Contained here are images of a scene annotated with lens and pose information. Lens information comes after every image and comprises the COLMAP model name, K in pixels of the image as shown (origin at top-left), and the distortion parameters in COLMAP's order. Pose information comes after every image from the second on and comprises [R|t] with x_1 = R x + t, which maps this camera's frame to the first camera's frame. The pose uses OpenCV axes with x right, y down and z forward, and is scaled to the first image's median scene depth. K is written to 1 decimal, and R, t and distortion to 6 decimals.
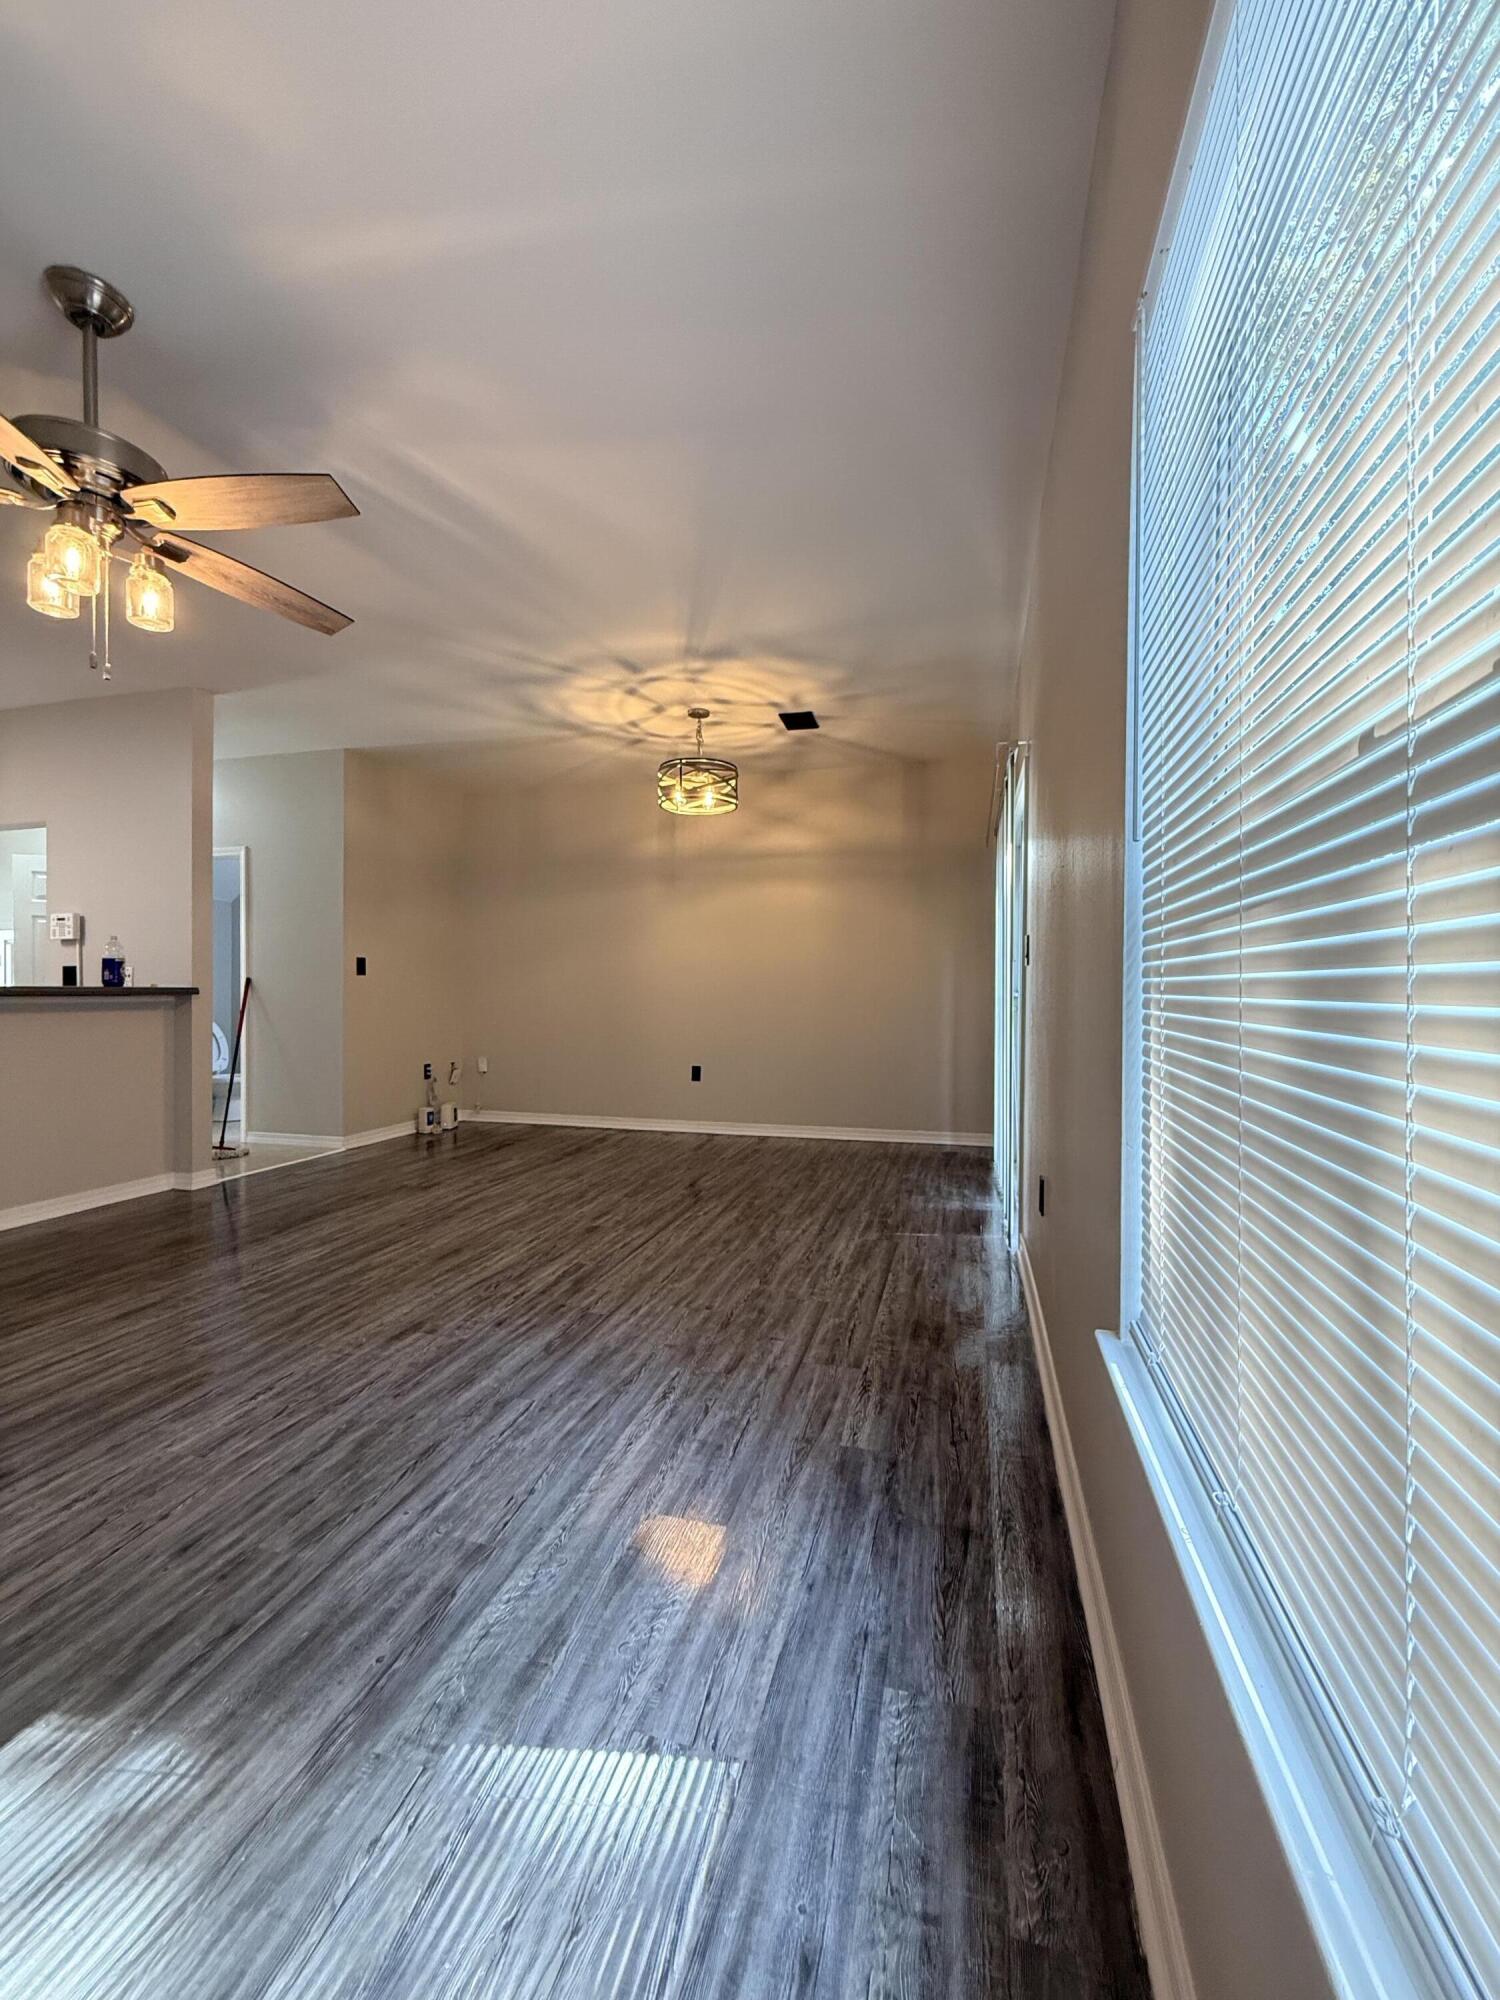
lens RADIAL K [[800.8, 0, 753.7], [0, 800.8, 1001.8], [0, 0, 1]] dist [0.002517, 0.000132]
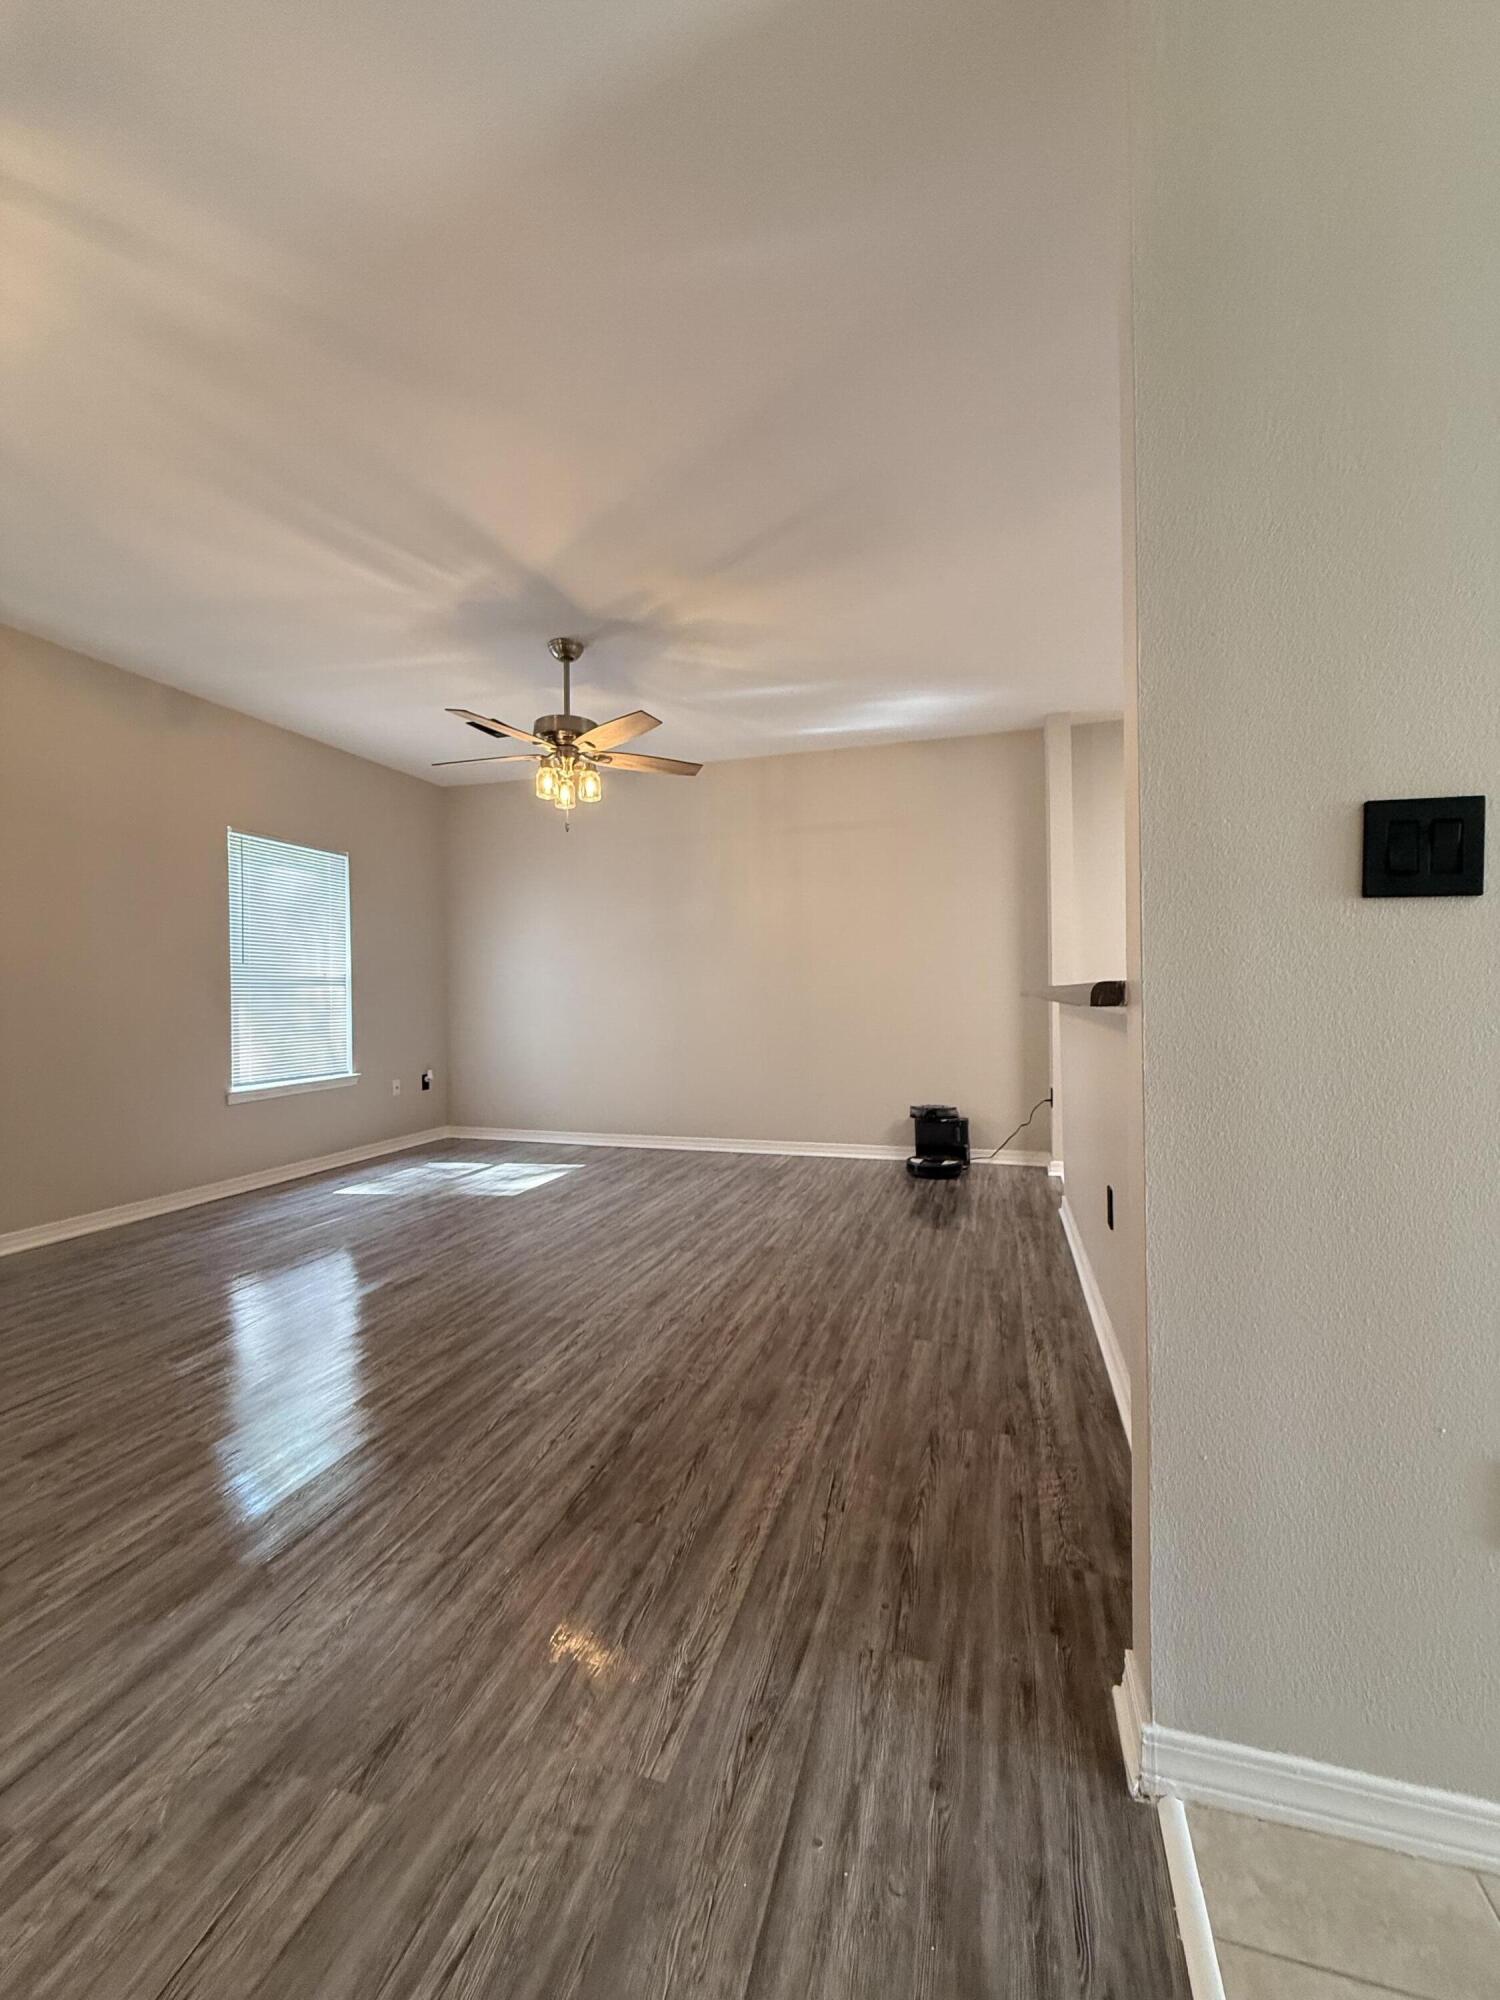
lens RADIAL K [[800.8, 0, 748.7], [0, 800.8, 996.1], [0, 0, 1]] dist [0.002517, 0.000132]
pose [[-0.999348, 0.006110, 0.035584, -0.944186], [0.006595, 0.999886, 0.013549, -0.028103], [-0.035497, 0.013775, -0.999275, 2.079230]]
